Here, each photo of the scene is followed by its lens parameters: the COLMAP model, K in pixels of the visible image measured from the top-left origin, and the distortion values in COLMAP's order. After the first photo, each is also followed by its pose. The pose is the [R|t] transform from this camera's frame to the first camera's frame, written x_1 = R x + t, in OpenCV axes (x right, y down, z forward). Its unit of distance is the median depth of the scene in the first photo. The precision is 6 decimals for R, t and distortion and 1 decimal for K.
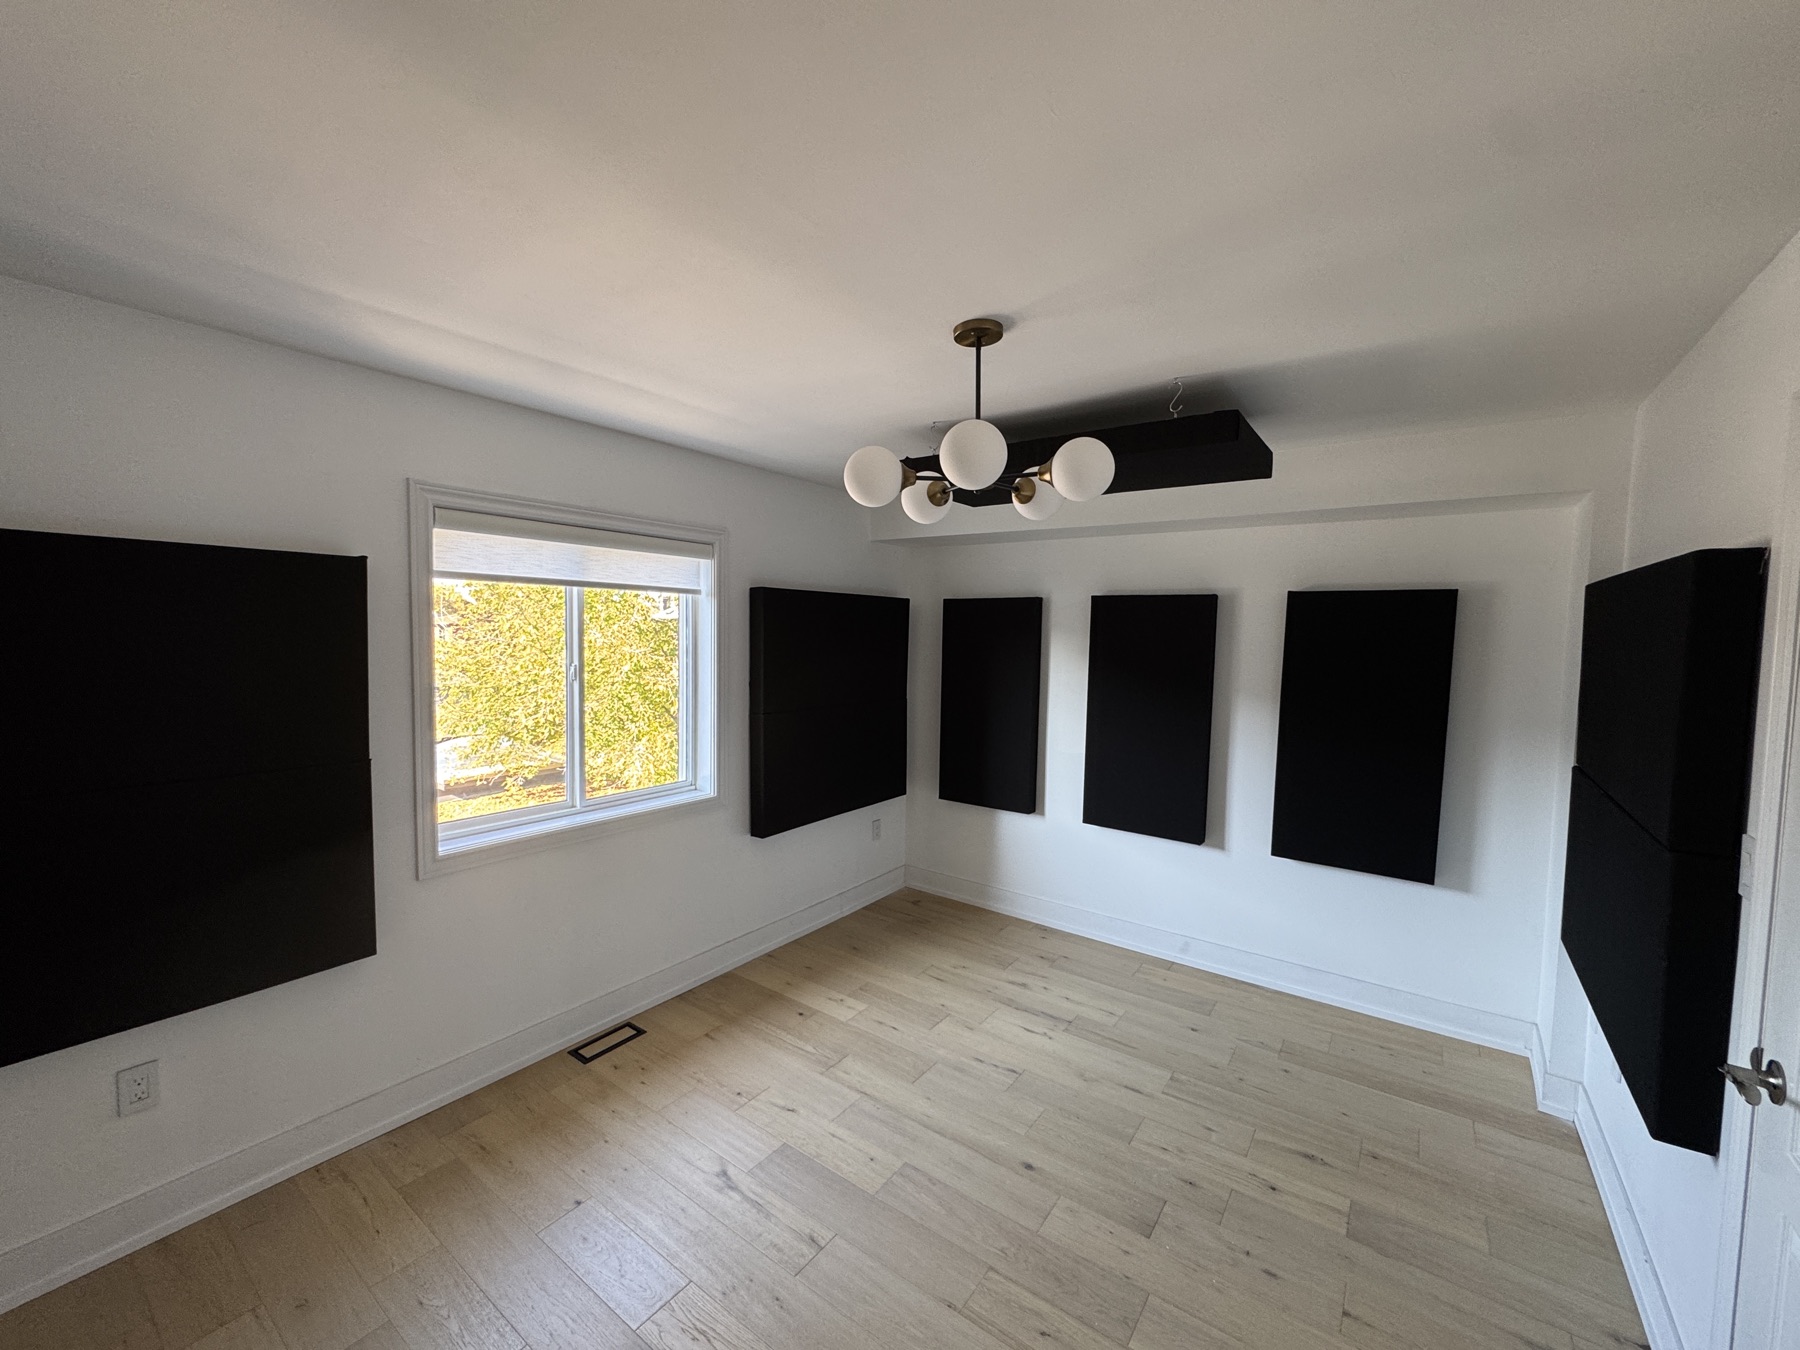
lens RADIAL K [[720.5, 0, 898.4], [0, 720.5, 676.5], [0, 0, 1]] dist [-0.001513, -0.000186]
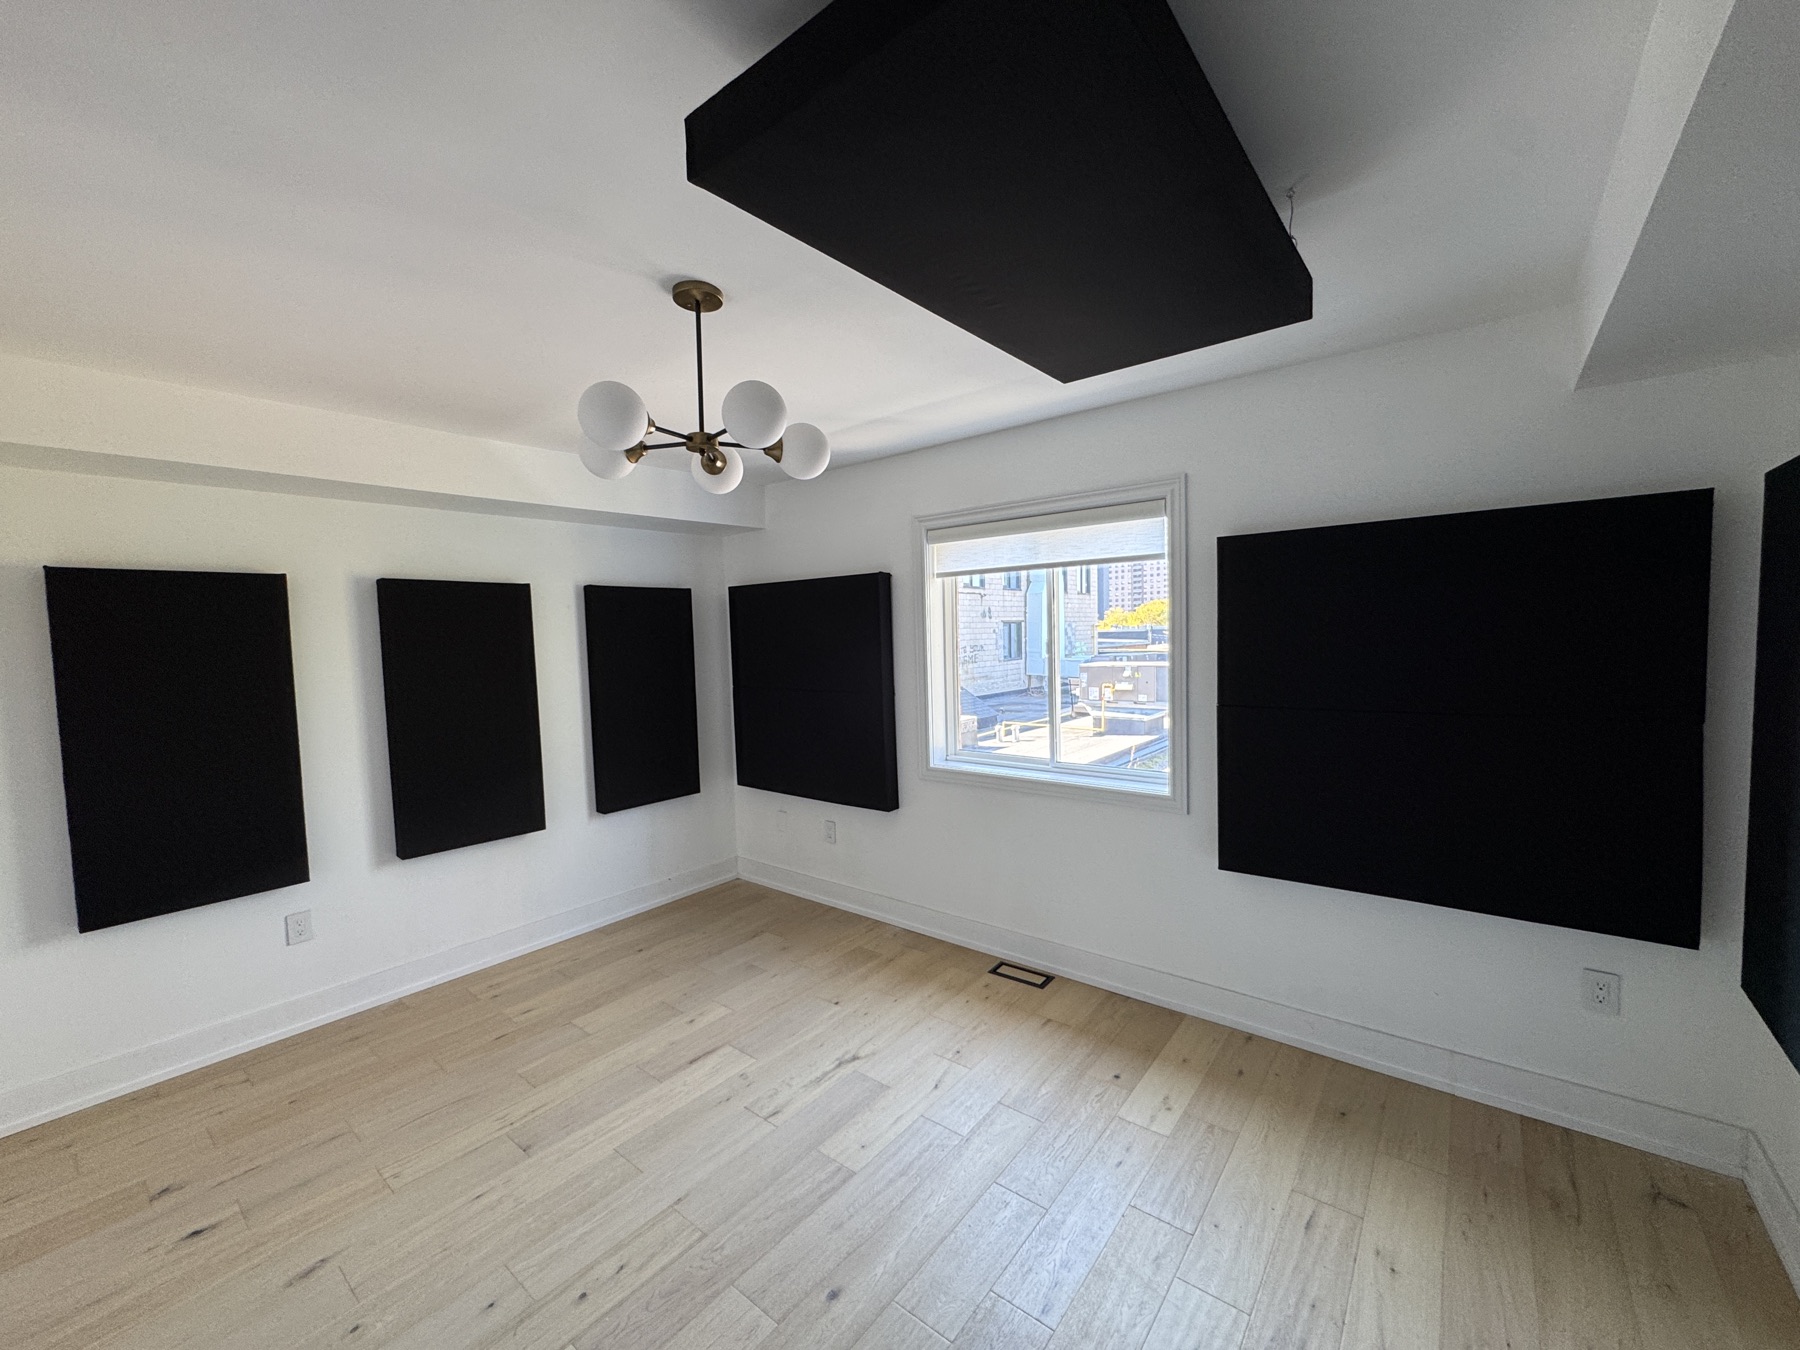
lens RADIAL K [[720.5, 0, 899.3], [0, 720.5, 674.8], [0, 0, 1]] dist [-0.001513, -0.000186]
pose [[-0.049379, 0.044736, -0.997778, 0.786272], [-0.032417, 0.998398, 0.046368, -0.005796], [0.998254, 0.034634, -0.047850, 0.943468]]
